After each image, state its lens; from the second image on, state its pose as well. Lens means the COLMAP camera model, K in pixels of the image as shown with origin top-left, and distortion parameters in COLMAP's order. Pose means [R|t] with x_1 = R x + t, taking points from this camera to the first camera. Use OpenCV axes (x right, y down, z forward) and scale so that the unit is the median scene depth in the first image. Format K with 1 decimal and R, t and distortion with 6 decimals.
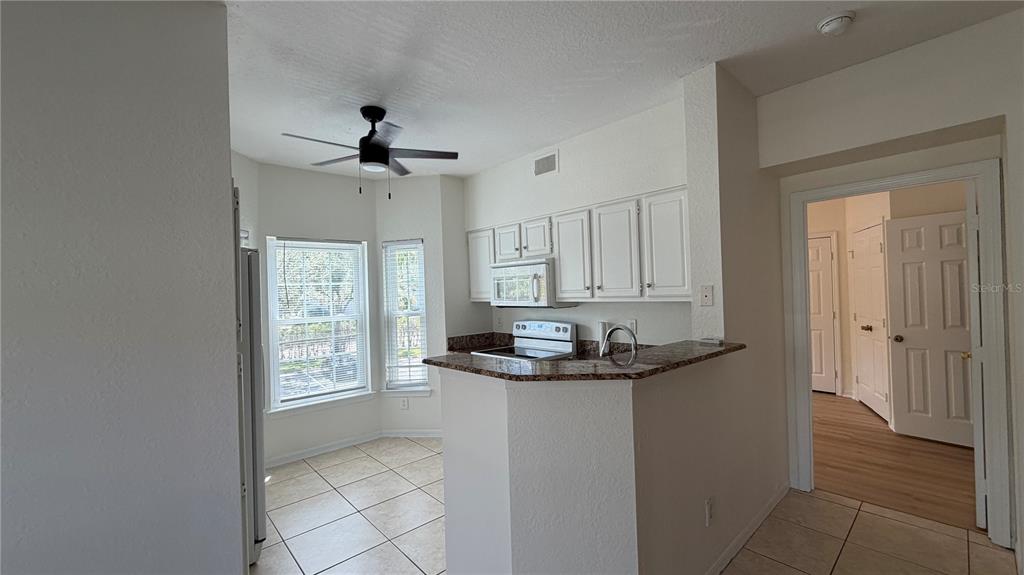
lens RADIAL K [[407.9, 0, 512.1], [0, 407.9, 288.2], [0, 0, 1]] dist [0.000845, -0.000348]
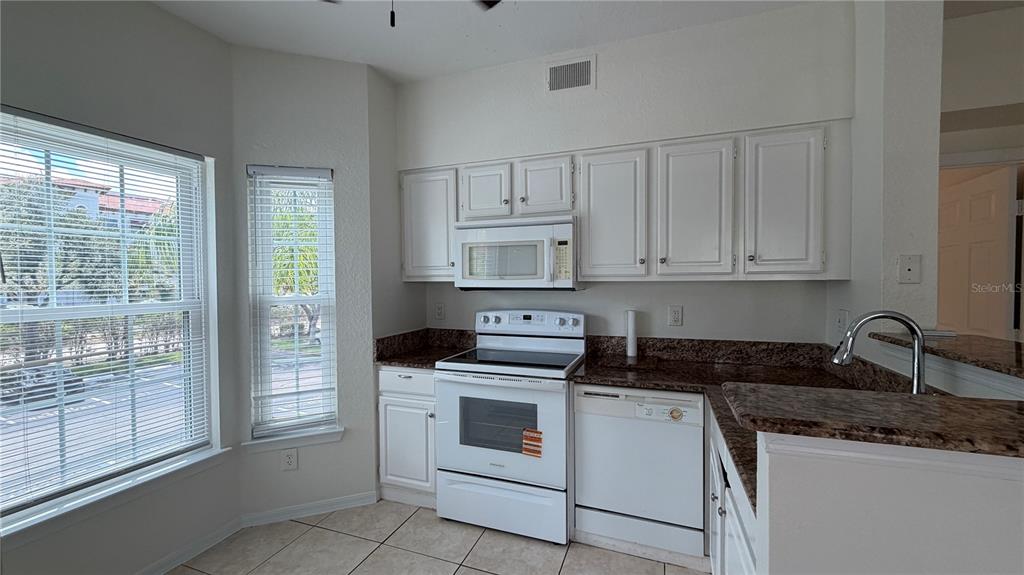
lens RADIAL K [[407.9, 0, 506.8], [0, 407.9, 286.5], [0, 0, 1]] dist [0.000845, -0.000348]
pose [[0.891311, 0.017811, 0.453042, -0.267291], [-0.024911, 0.999643, 0.009709, 0.033469], [-0.452707, -0.019940, 0.891436, 0.388081]]
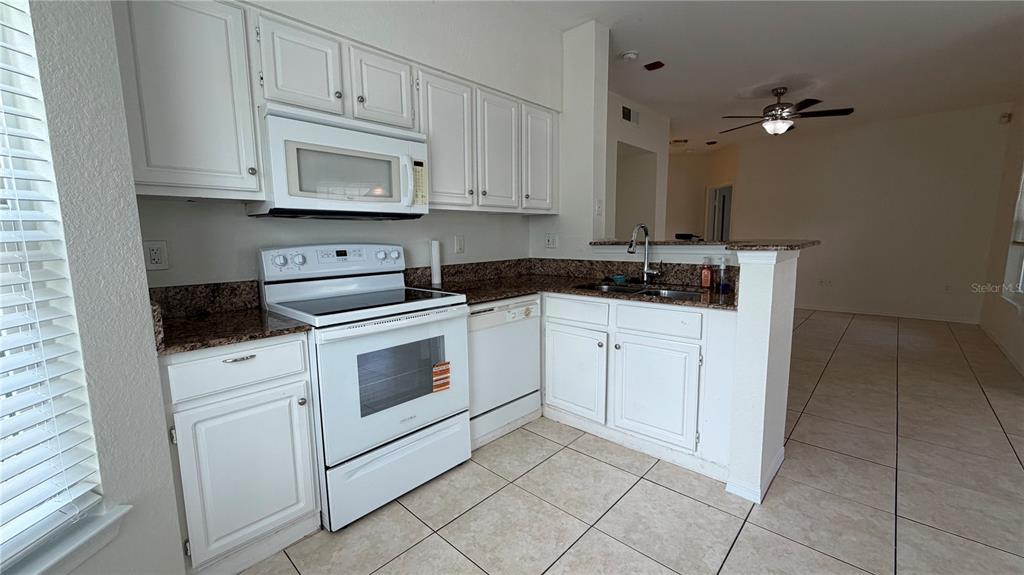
lens RADIAL K [[407.9, 0, 512.1], [0, 407.9, 287.3], [0, 0, 1]] dist [0.000845, -0.000348]
pose [[-0.073977, -0.096612, 0.992569, -0.482096], [0.007043, 0.995221, 0.097395, 0.083489], [-0.997235, 0.014195, -0.072943, 0.785782]]
